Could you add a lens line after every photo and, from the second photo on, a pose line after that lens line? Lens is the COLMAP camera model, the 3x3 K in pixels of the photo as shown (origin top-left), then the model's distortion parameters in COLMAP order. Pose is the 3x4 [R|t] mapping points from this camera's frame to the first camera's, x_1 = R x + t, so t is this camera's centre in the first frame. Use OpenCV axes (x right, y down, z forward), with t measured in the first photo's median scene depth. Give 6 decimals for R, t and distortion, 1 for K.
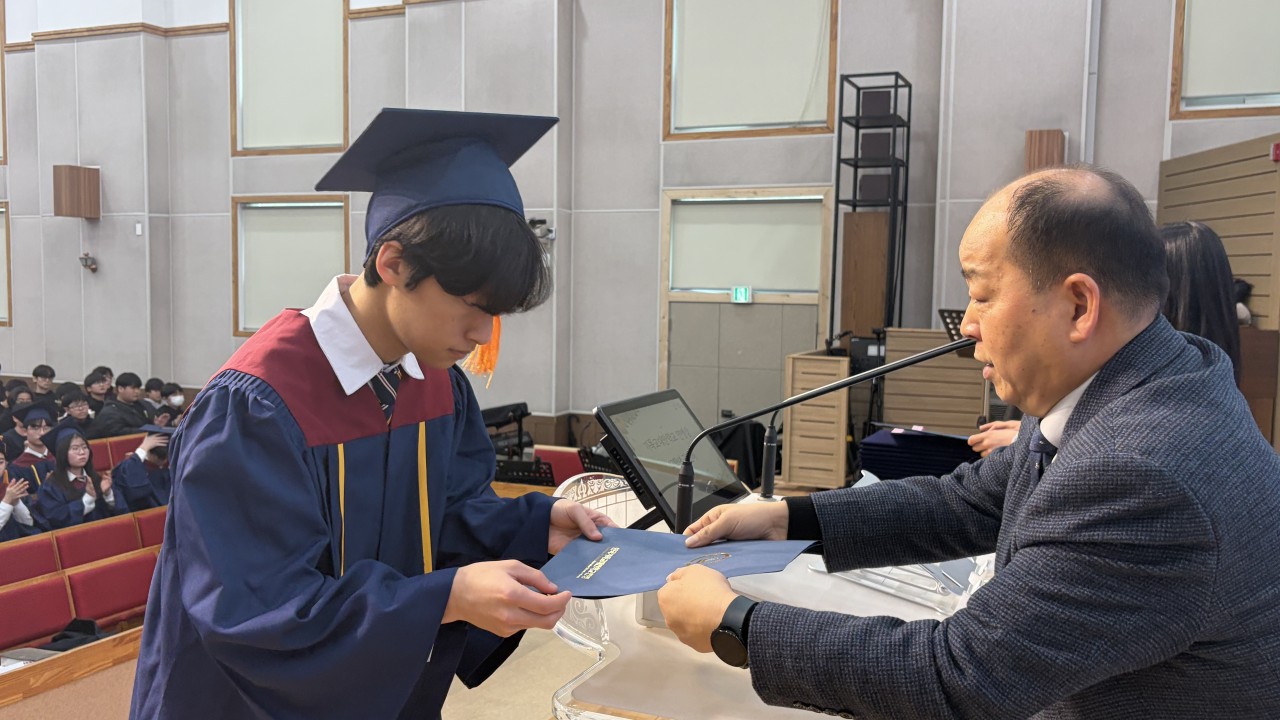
lens RADIAL K [[1127.8, 0, 632.2], [0, 1127.8, 364.6], [0, 0, 1]] dist [0.036505, -0.021886]
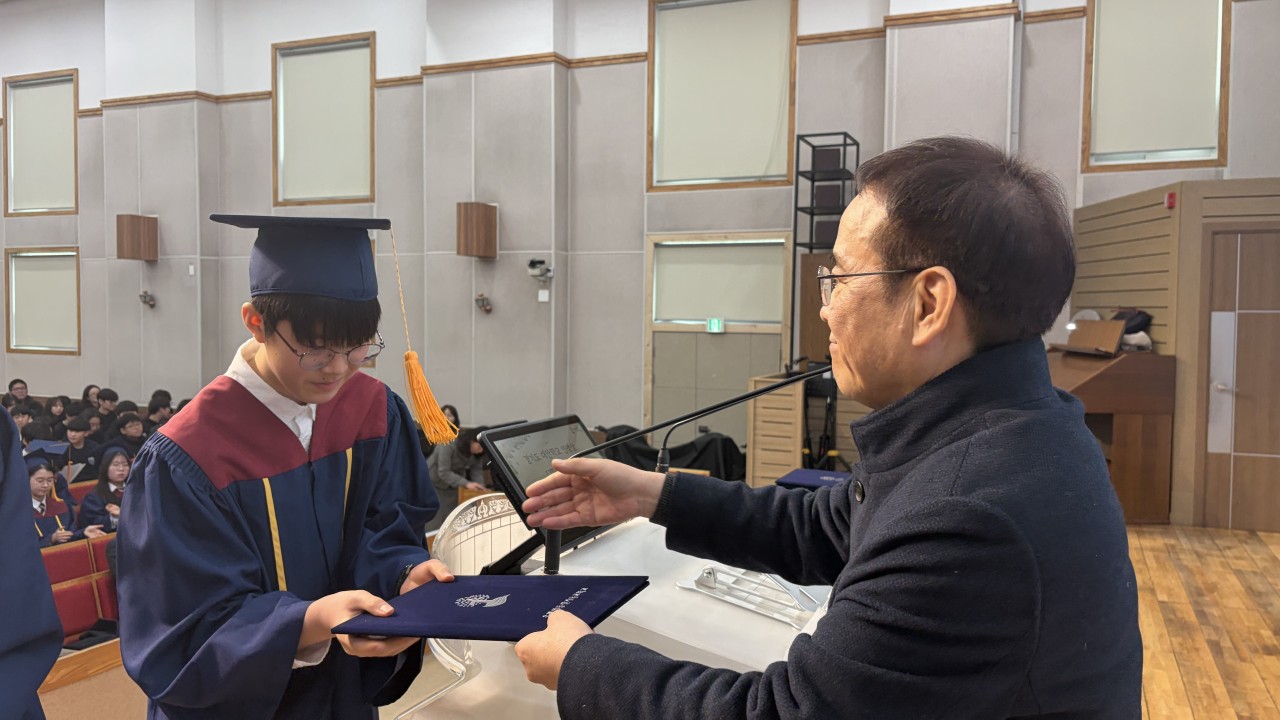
lens RADIAL K [[973.6, 0, 648.4], [0, 973.6, 355.6], [0, 0, 1]] dist [0.049226, -0.049935]
pose [[0.999943, -0.003904, 0.009957, 0.020276], [0.004204, 0.999532, -0.030302, -0.001469], [-0.009834, 0.030342, 0.999491, 0.012231]]
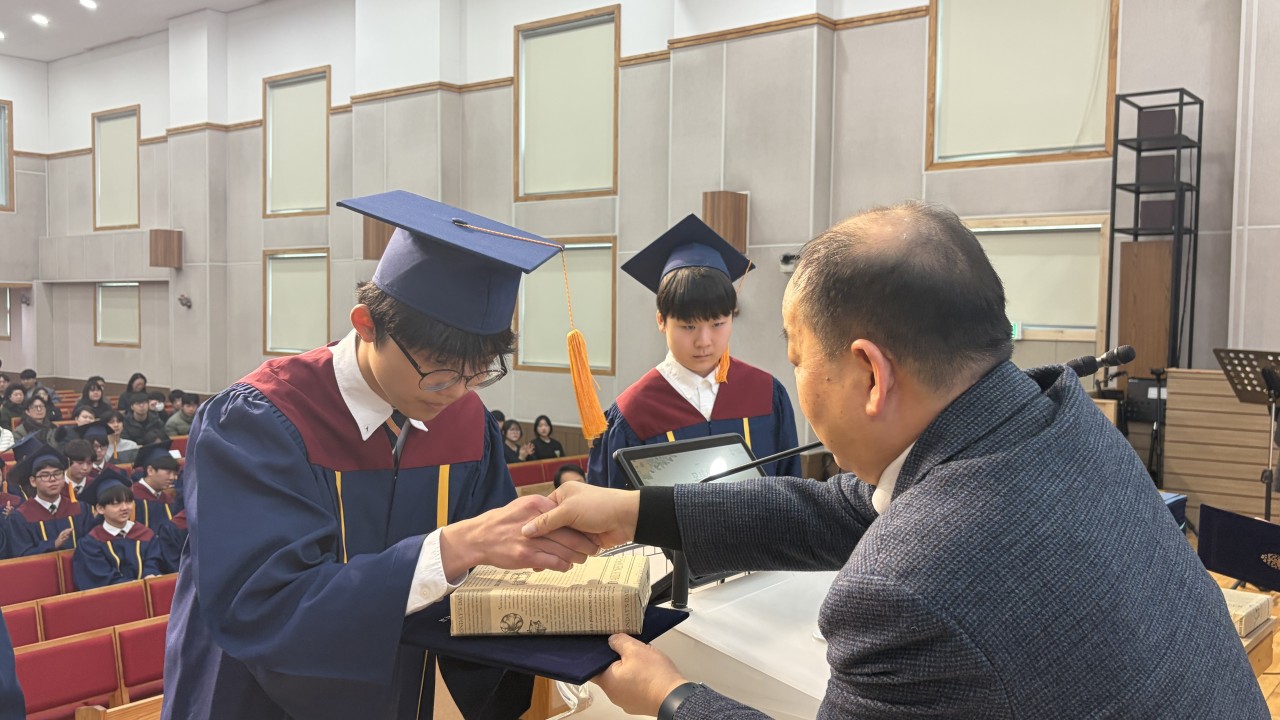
lens RADIAL K [[1130.0, 0, 640.0], [0, 1130.0, 360.0], [0, 0, 1]] dist [0.029548, -0.009194]
pose [[0.967642, 0.008013, -0.252200, 0.039861], [-0.016847, 0.999317, -0.032890, -0.001639], [0.251764, 0.036075, 0.967116, 0.008961]]
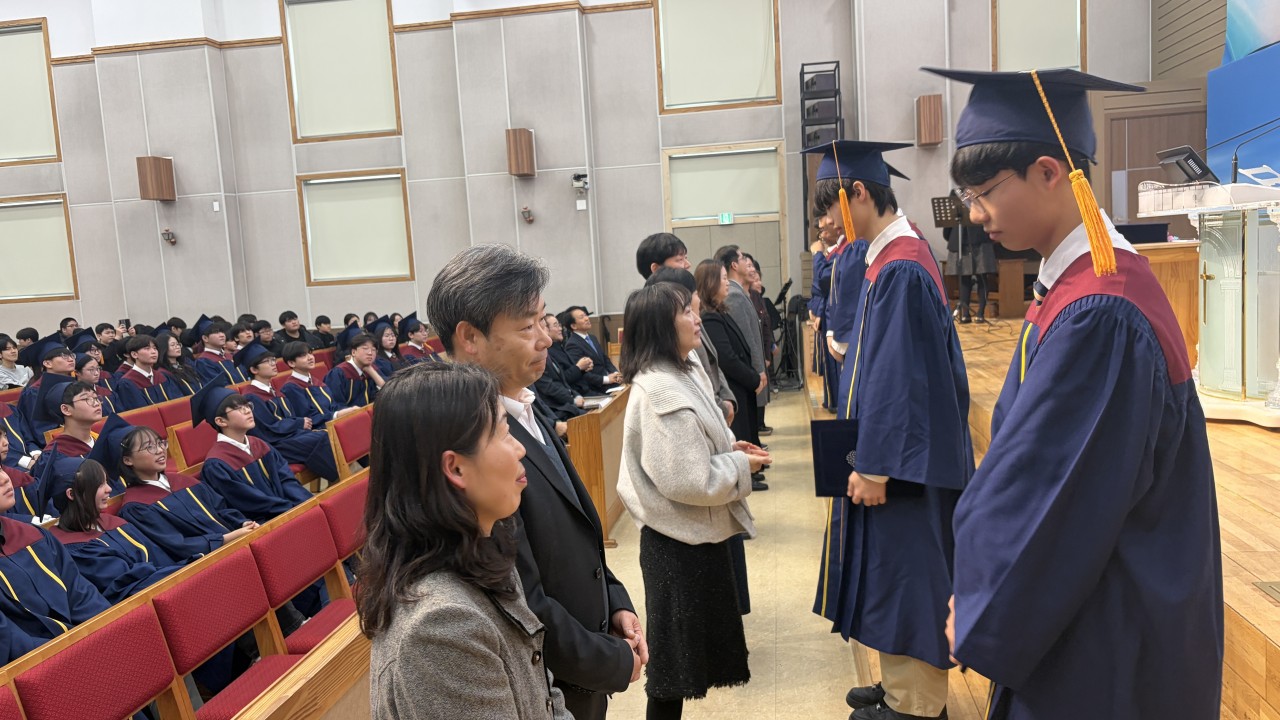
lens RADIAL K [[973.6, 0, 648.4], [0, 973.6, 355.6], [0, 0, 1]] dist [0.049226, -0.049935]
pose [[0.959331, -0.100810, 0.263669, -0.366814], [0.094491, 0.994854, 0.036574, 0.062145], [-0.265999, -0.010172, 0.963920, -0.202875]]
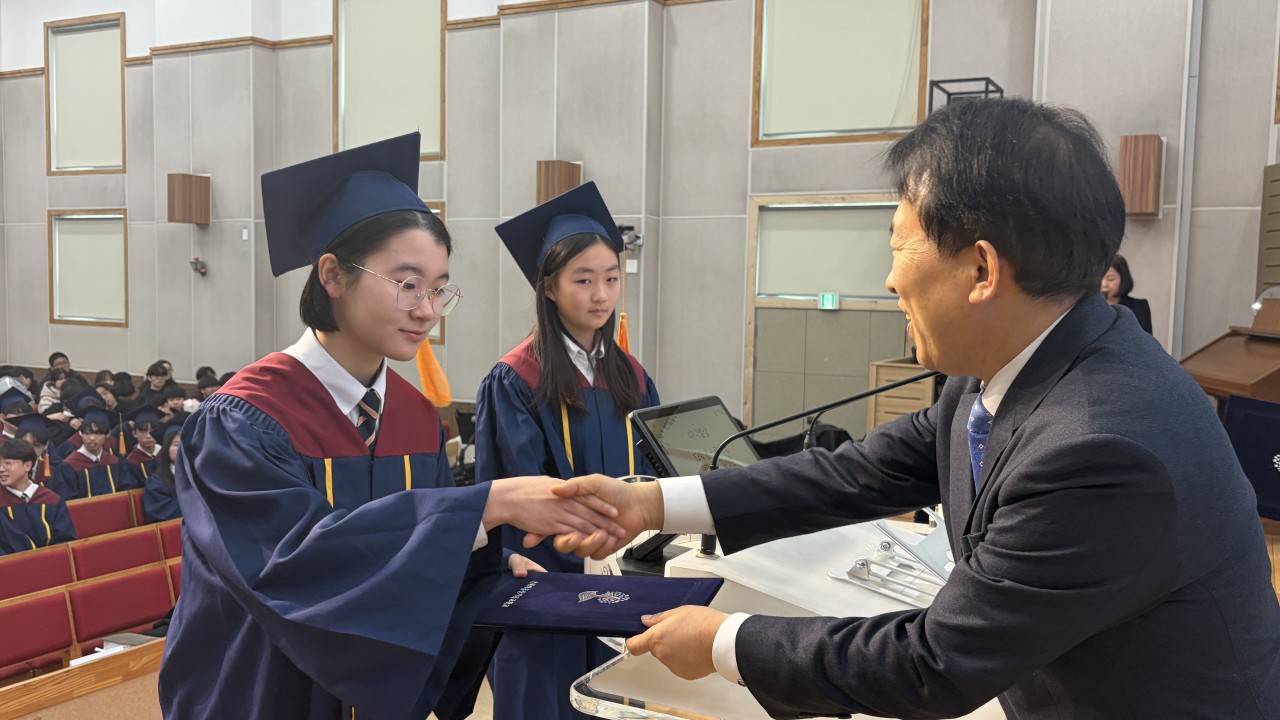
lens RADIAL K [[1130.0, 0, 640.0], [0, 1130.0, 360.0], [0, 0, 1]] dist [0.029548, -0.009194]
pose [[0.996896, 0.010064, -0.078080, 0.009943], [-0.010685, 0.999914, -0.007539, -0.000839], [0.077997, 0.008350, 0.996919, -0.008229]]
